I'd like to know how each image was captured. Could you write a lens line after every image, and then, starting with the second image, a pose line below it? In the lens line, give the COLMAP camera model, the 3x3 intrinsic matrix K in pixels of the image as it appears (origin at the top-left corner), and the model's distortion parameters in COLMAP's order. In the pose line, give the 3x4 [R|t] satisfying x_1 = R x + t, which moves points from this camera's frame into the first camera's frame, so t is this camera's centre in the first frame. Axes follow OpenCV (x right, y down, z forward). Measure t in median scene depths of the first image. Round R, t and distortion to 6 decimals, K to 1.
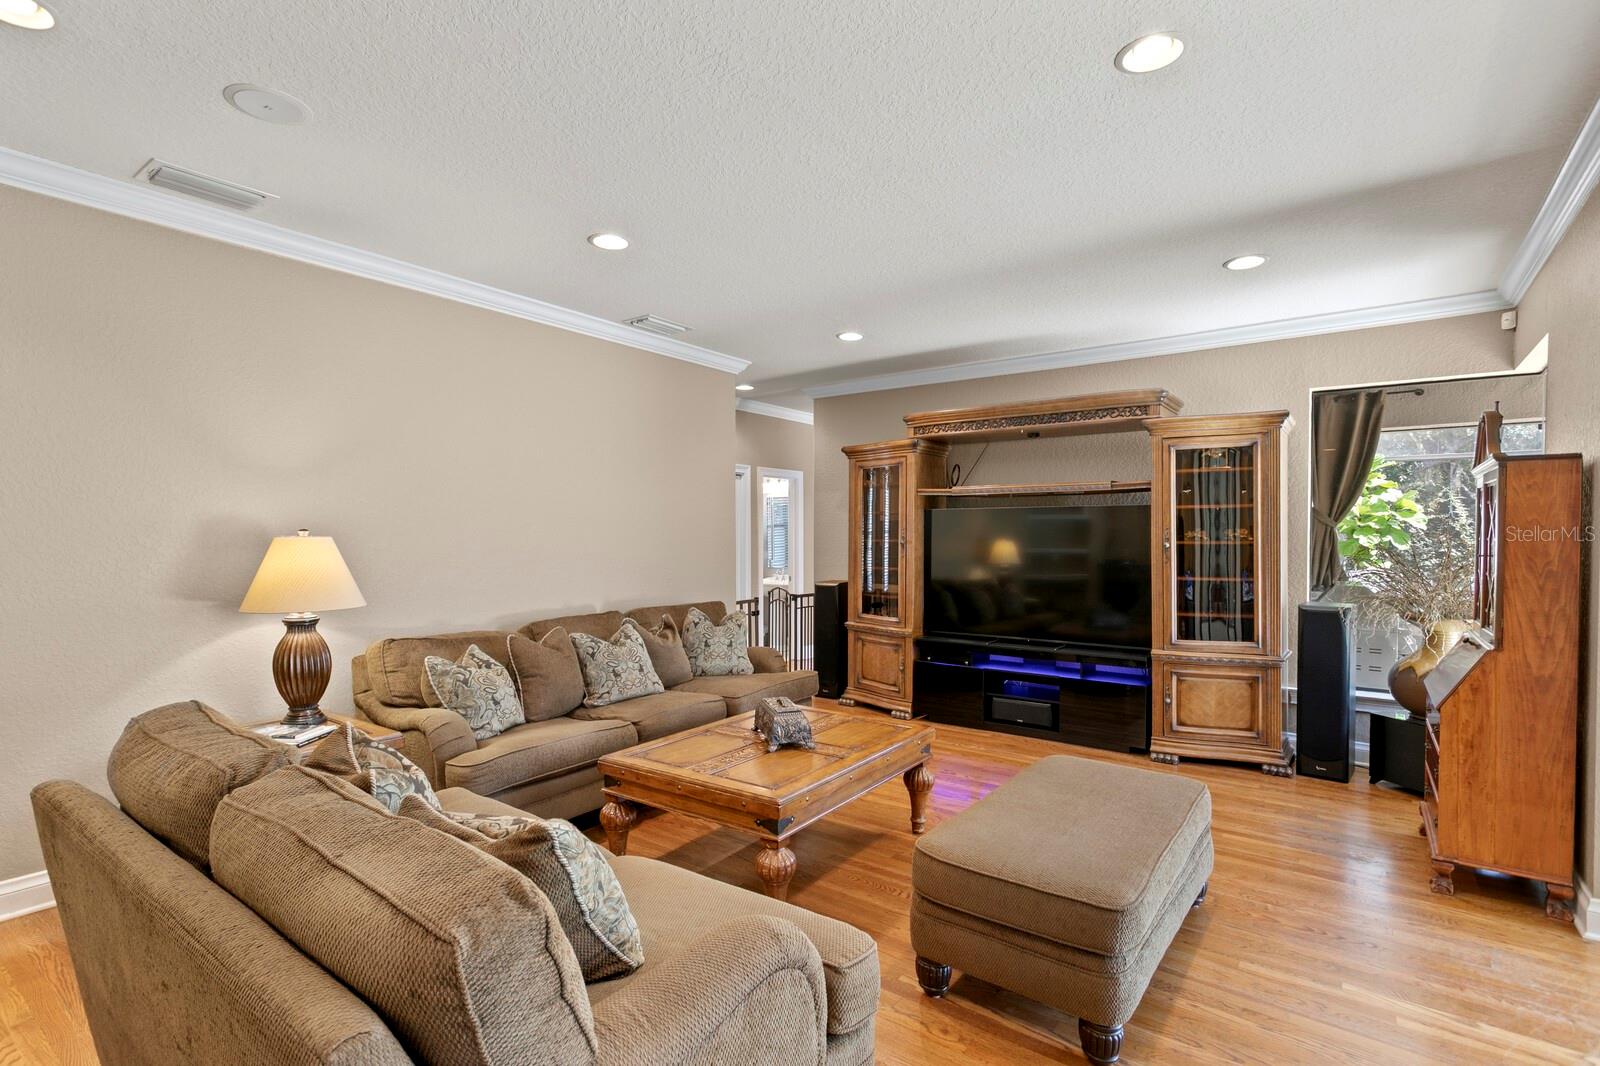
lens RADIAL K [[765.4, 0, 804.8], [0, 765.4, 549.2], [0, 0, 1]] dist [0.003735, 0.002556]
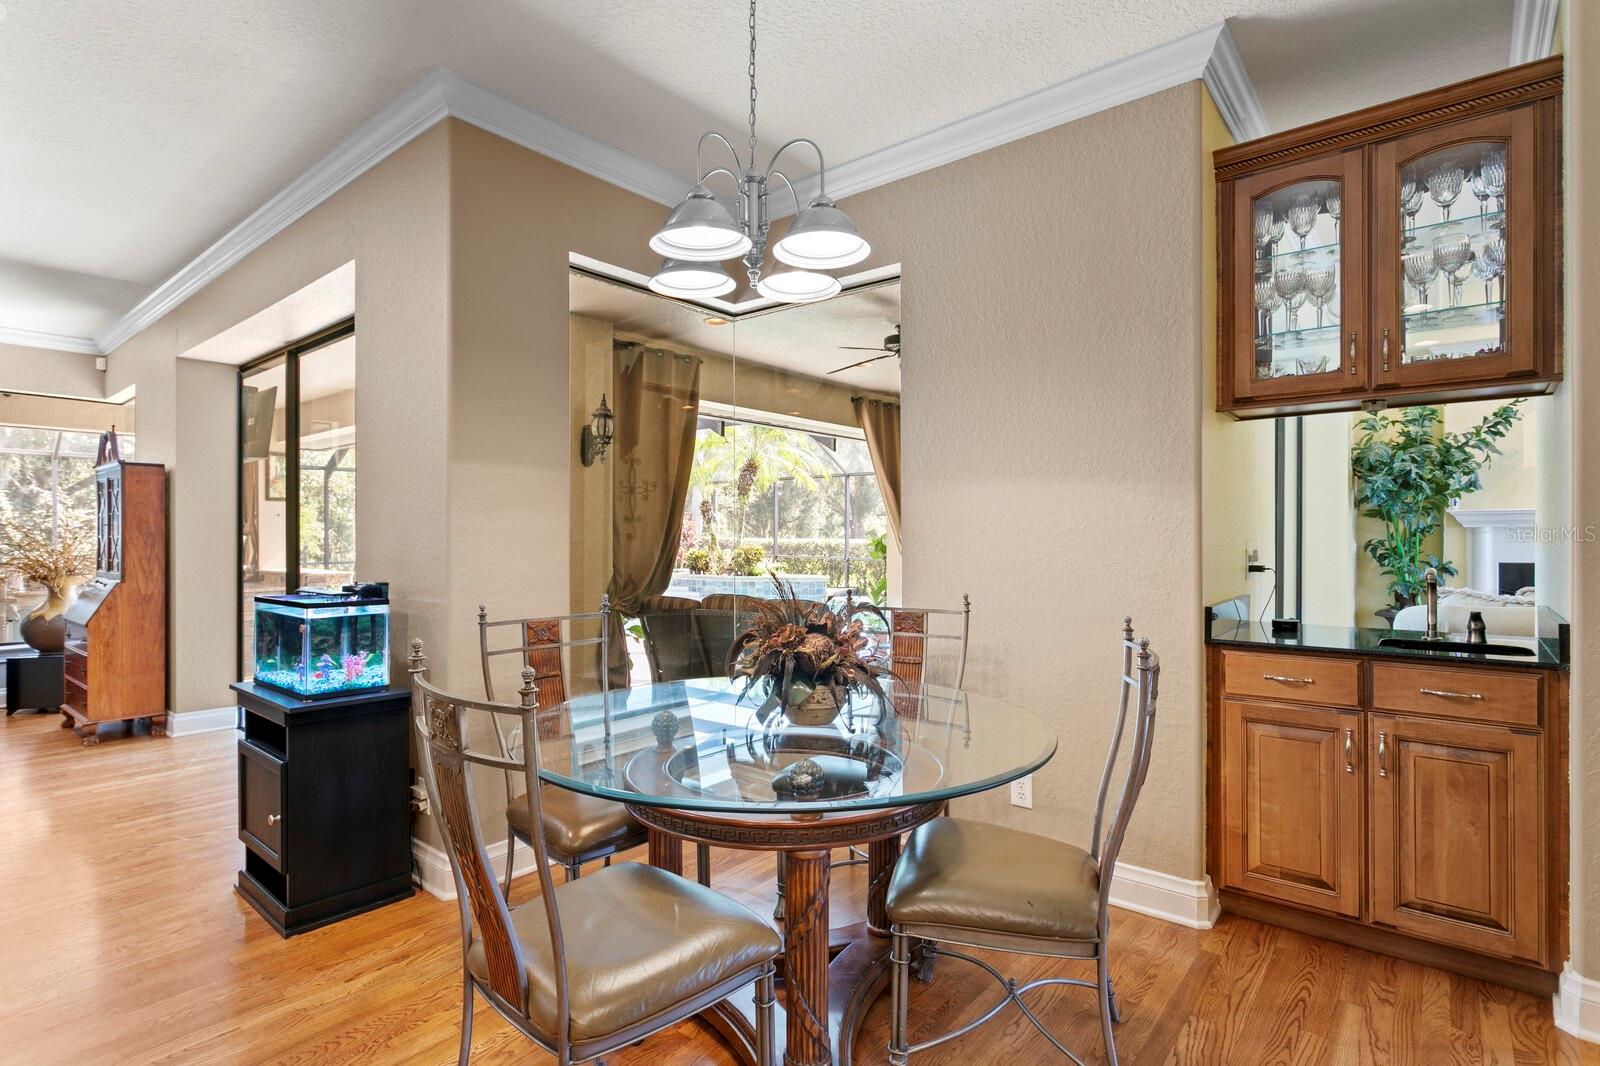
lens RADIAL K [[810.9, 0, 793.4], [0, 810.9, 533.8], [0, 0, 1]] dist [-0.014233, -0.000400]
pose [[0.062040, -0.000580, 0.998074, -0.449689], [0.021533, 0.999768, -0.000757, 0.040660], [-0.997841, 0.021538, 0.062038, -0.331697]]
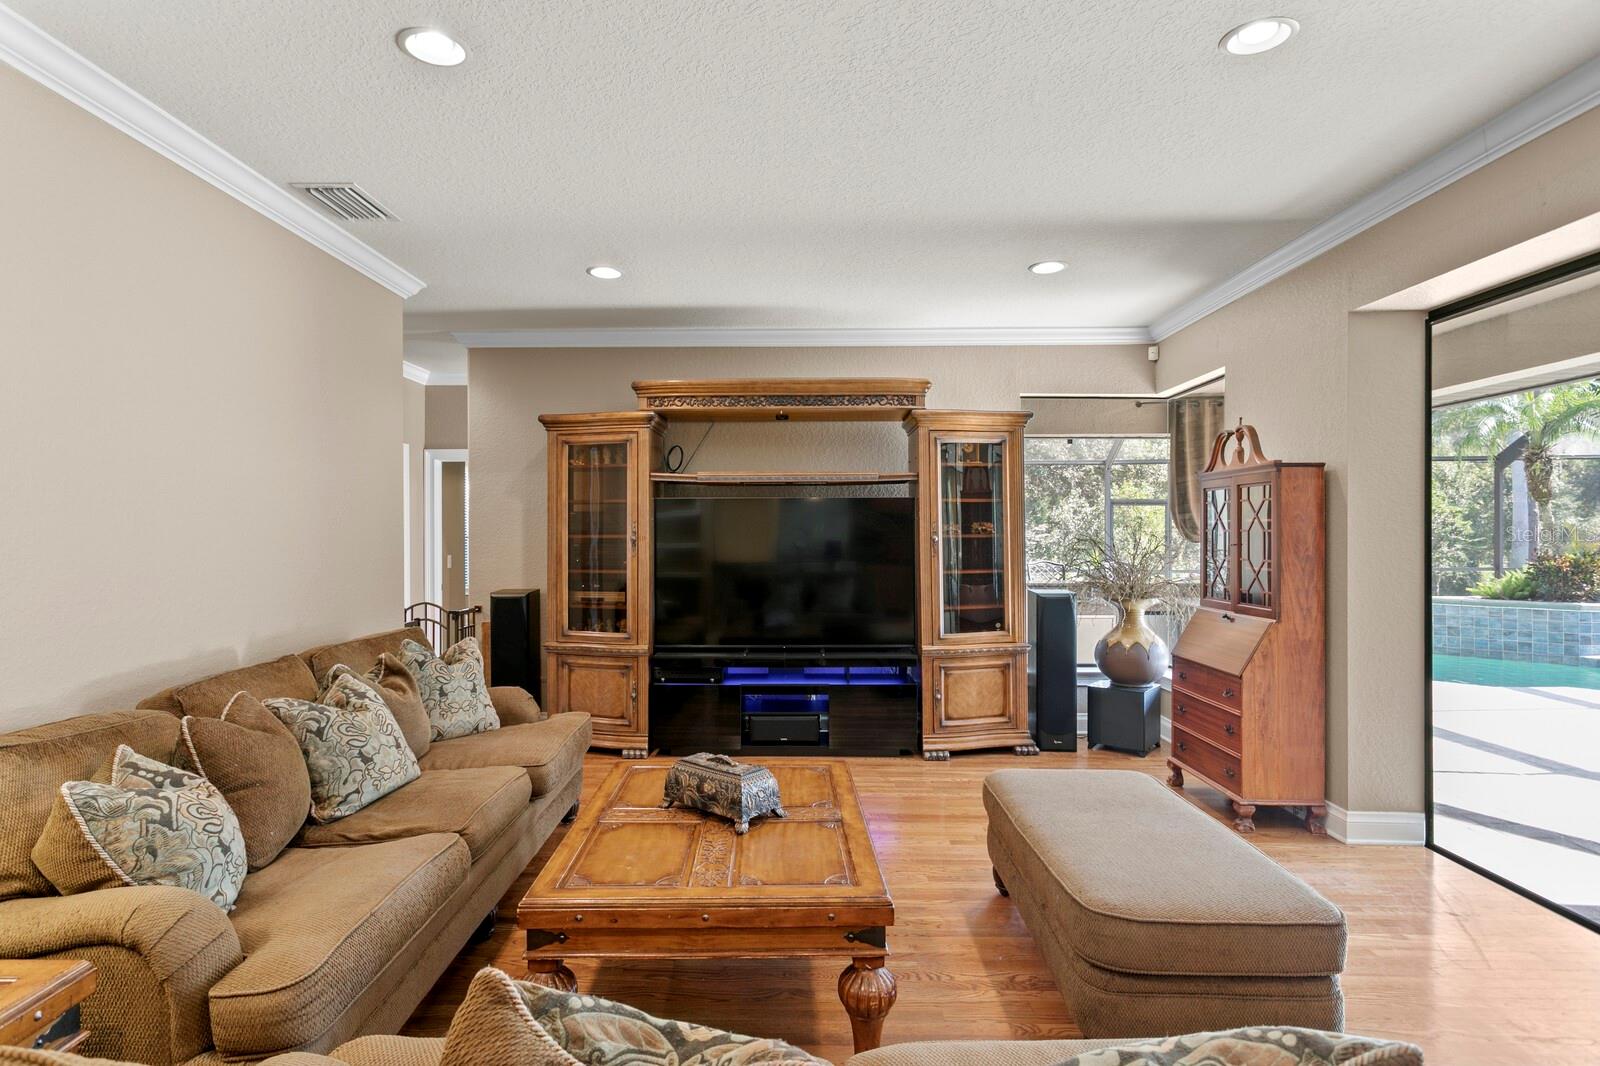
lens RADIAL K [[843.0, 0, 790.5], [0, 843.0, 530.1], [0, 0, 1]] dist [-0.001917, 0.004007]
pose [[0.815780, -0.002780, 0.578355, -0.324766], [0.013915, 0.999793, -0.014821, -0.003009], [-0.578194, 0.020139, 0.815651, 0.233185]]
